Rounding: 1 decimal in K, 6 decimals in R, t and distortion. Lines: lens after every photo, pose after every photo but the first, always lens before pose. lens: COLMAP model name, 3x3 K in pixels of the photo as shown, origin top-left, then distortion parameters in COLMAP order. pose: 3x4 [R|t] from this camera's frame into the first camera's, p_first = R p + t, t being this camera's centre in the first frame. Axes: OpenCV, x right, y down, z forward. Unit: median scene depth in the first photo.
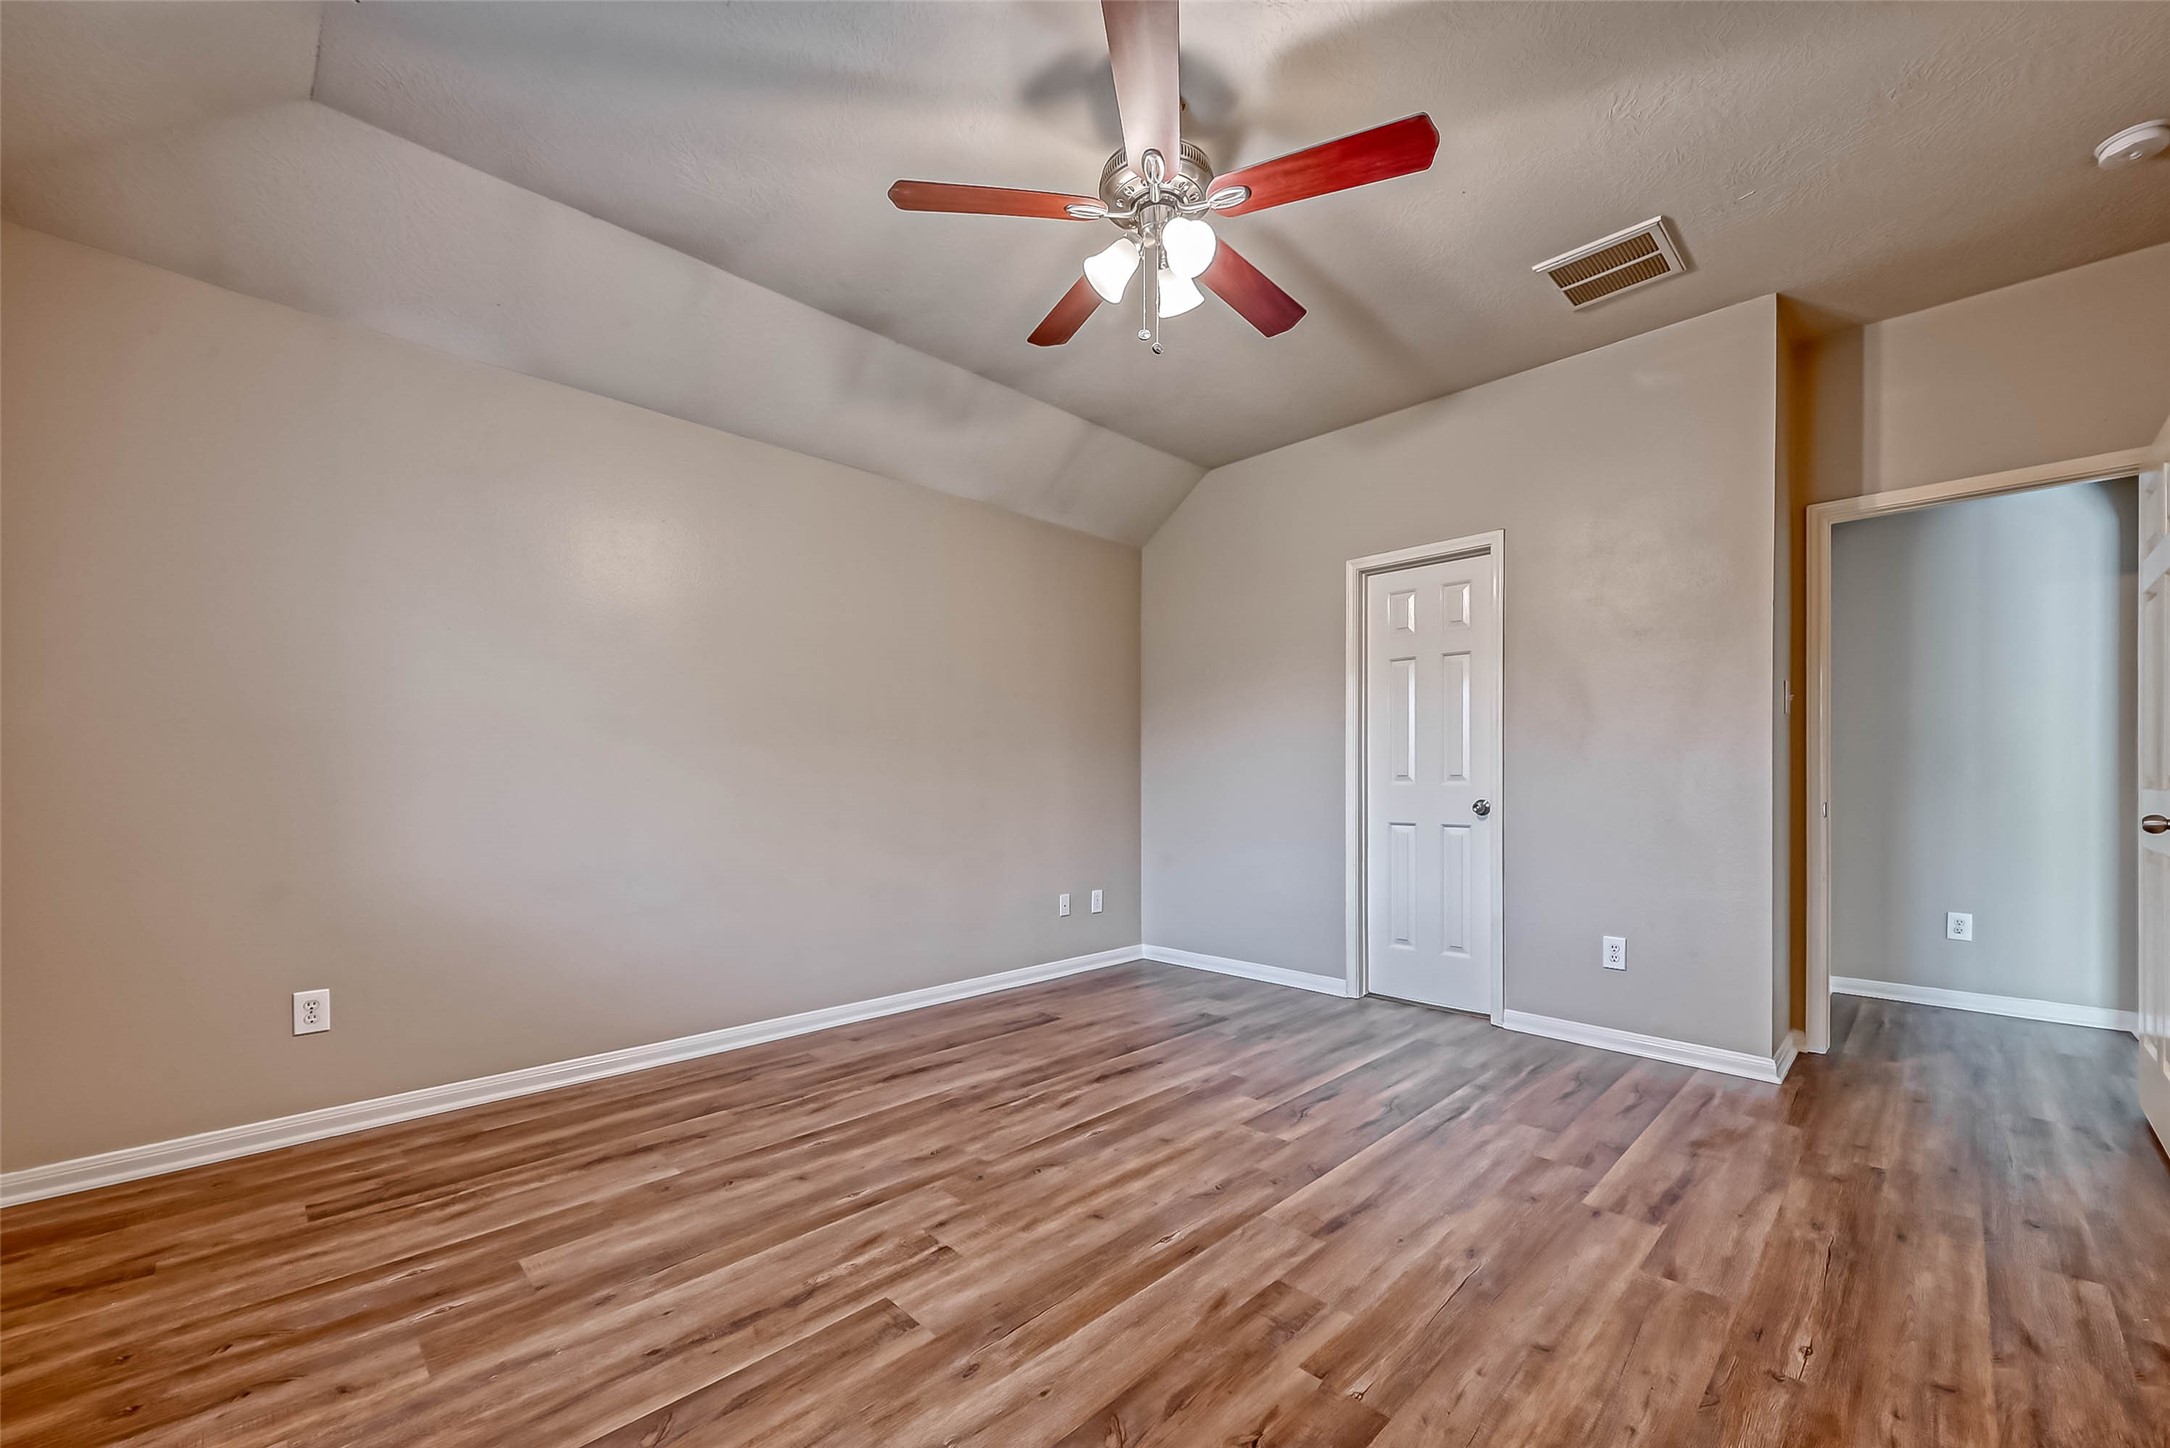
lens RADIAL K [[857.8, 0, 1096.5], [0, 857.8, 779.7], [0, 0, 1]] dist [-0.002029, 0.000001]
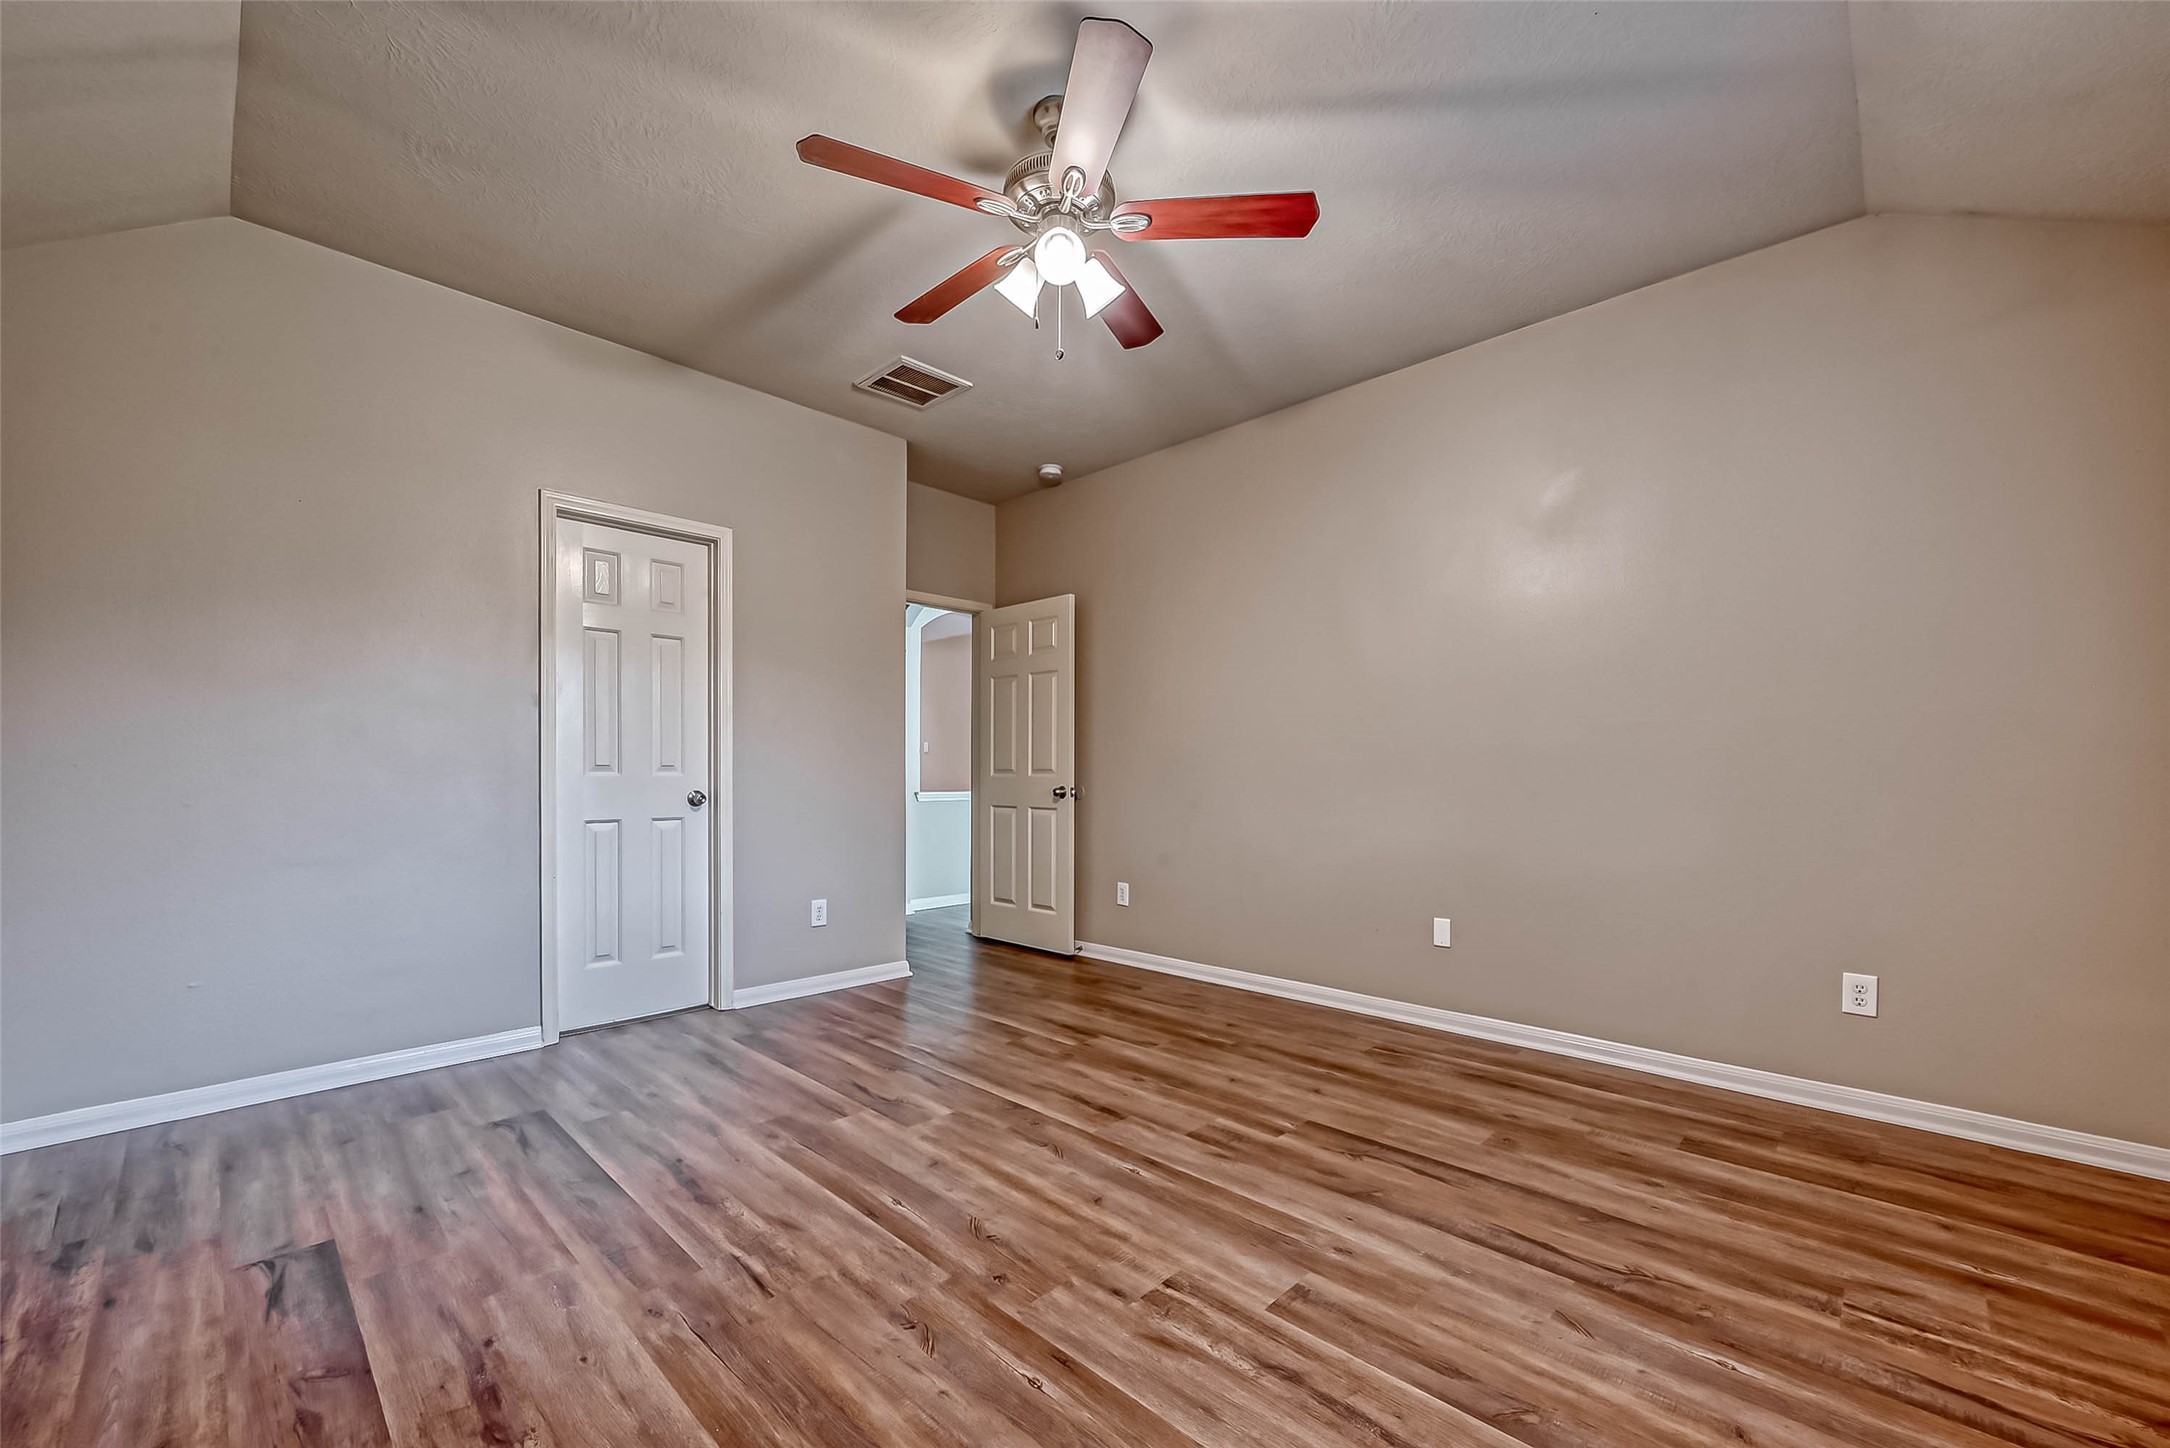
lens RADIAL K [[857.8, 0, 1097.8], [0, 857.8, 777.2], [0, 0, 1]] dist [-0.002029, 0.000001]
pose [[-0.018033, -0.005528, 0.999822, -0.956437], [-0.002691, 0.999981, 0.005481, 0.001001], [-0.999834, -0.002592, -0.018048, 0.960820]]
